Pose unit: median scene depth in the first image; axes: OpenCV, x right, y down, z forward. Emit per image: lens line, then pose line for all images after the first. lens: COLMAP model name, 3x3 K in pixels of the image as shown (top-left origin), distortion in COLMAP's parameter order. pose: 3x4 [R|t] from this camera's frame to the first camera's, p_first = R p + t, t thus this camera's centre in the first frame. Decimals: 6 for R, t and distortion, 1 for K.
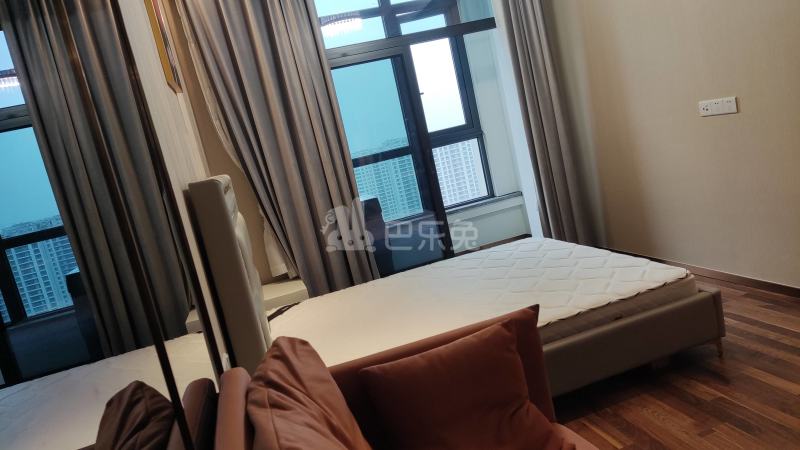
lens RADIAL K [[595.1, 0, 400.7], [0, 595.1, 221.0], [0, 0, 1]] dist [0.014536, -0.013767]
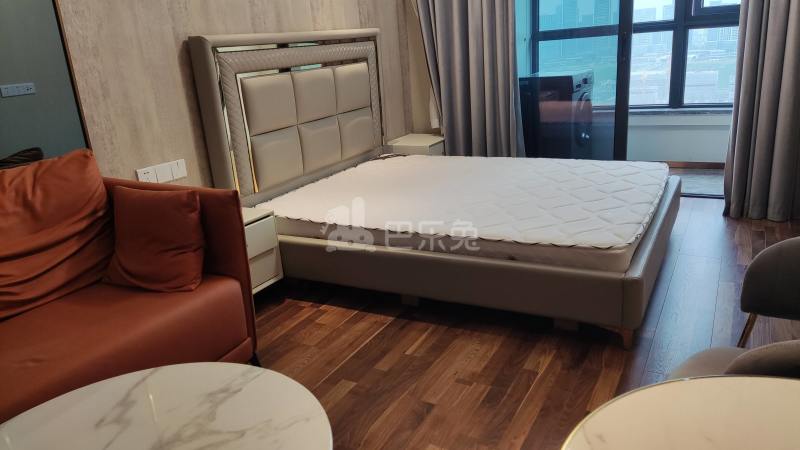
lens RADIAL K [[595.1, 0, 408.2], [0, 595.1, 222.3], [0, 0, 1]] dist [0.014536, -0.013767]
pose [[0.724342, 0.364219, -0.585383, 0.766293], [-0.194241, 0.922483, 0.333609, -0.174048], [0.661513, -0.127941, 0.738940, 0.184810]]
